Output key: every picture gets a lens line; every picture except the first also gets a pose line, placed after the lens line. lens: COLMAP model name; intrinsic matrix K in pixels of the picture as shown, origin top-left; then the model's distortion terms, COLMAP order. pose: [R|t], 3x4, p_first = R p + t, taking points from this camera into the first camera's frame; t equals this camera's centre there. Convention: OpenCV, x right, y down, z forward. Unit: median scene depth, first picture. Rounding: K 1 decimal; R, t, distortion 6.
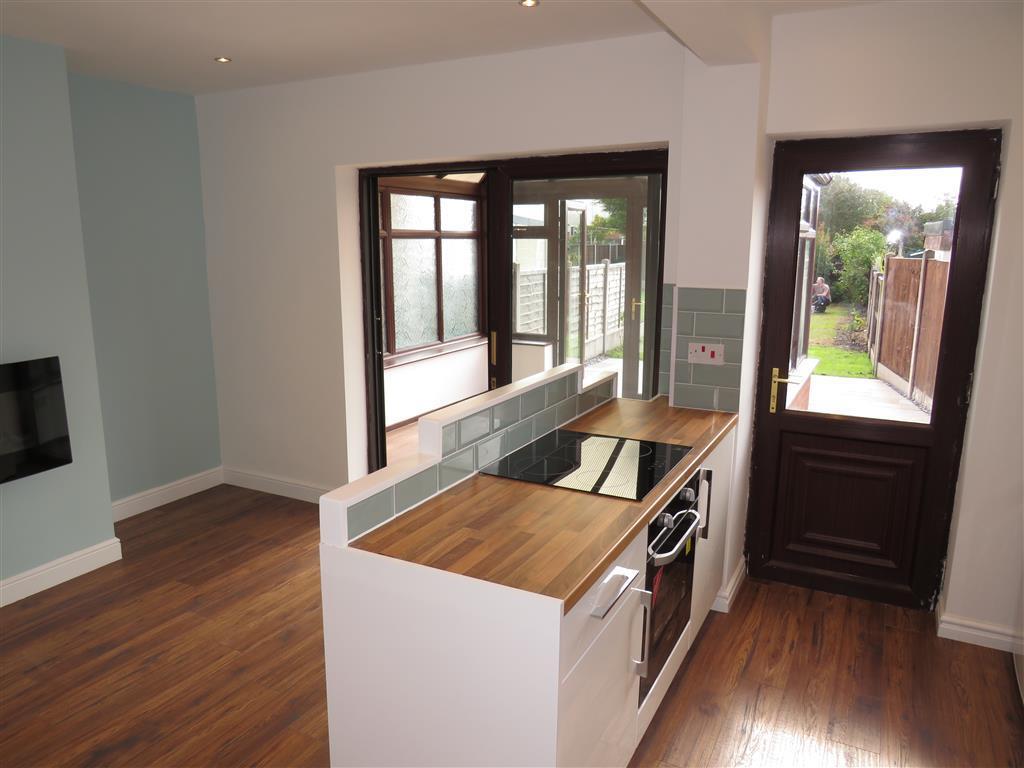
lens RADIAL K [[722.6, 0, 513.8], [0, 722.6, 380.7], [0, 0, 1]] dist [-0.024037, -0.001923]
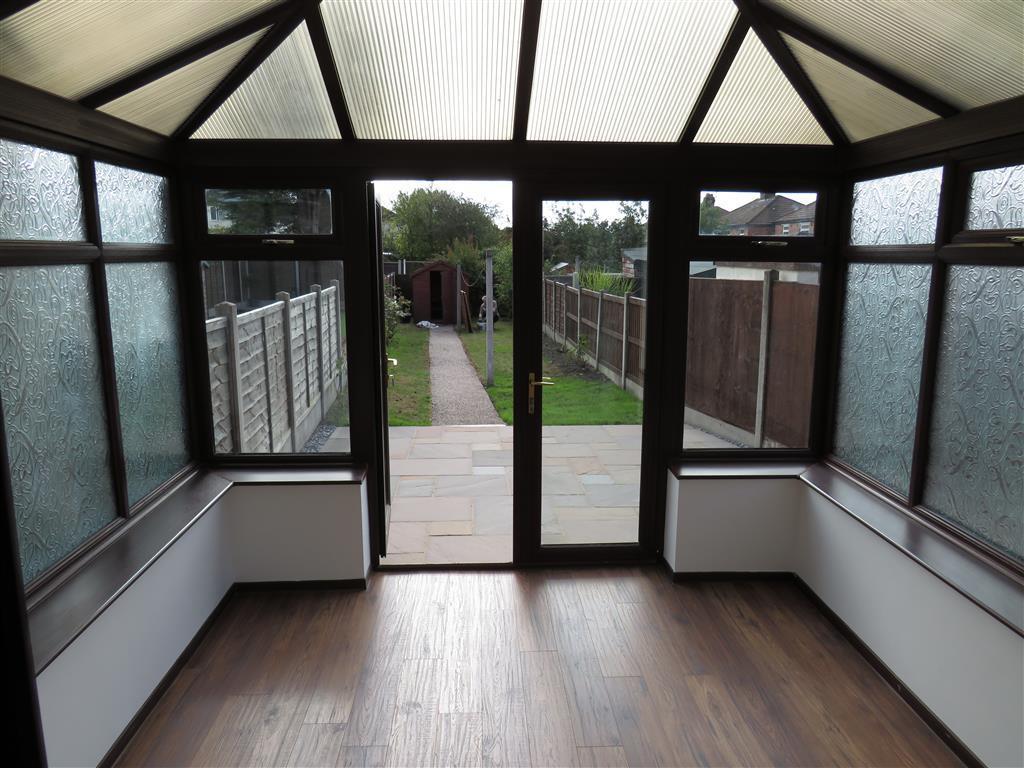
lens RADIAL K [[722.9, 0, 512.0], [0, 722.9, 384.0], [0, 0, 1]] dist [-0.000508, 0.000273]
pose [[0.863663, -0.085508, 0.496763, -0.201492], [0.092919, 0.995625, 0.009829, -0.210162], [-0.495431, 0.037670, 0.867830, 1.023302]]
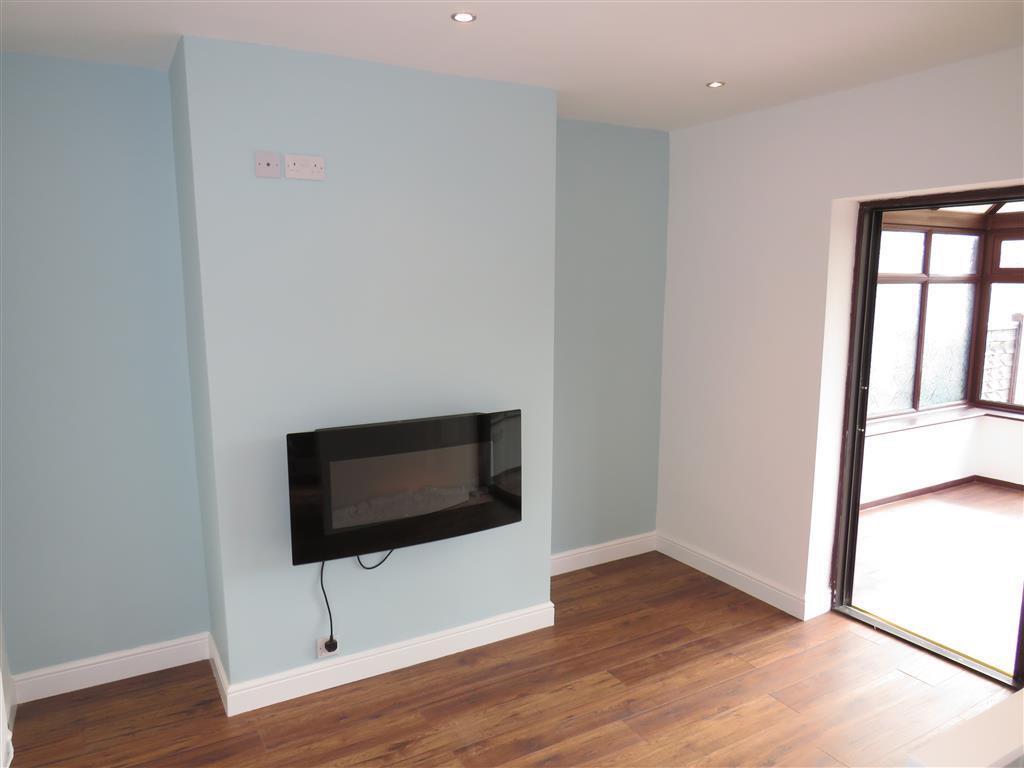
lens RADIAL K [[722.9, 0, 512.0], [0, 722.9, 384.0], [0, 0, 1]] dist [-0.000508, 0.000273]
pose [[0.845816, 0.082197, -0.527104, -0.110015], [-0.106295, 0.994213, -0.015529, -0.040673], [0.522778, 0.069163, 0.849659, 0.132657]]
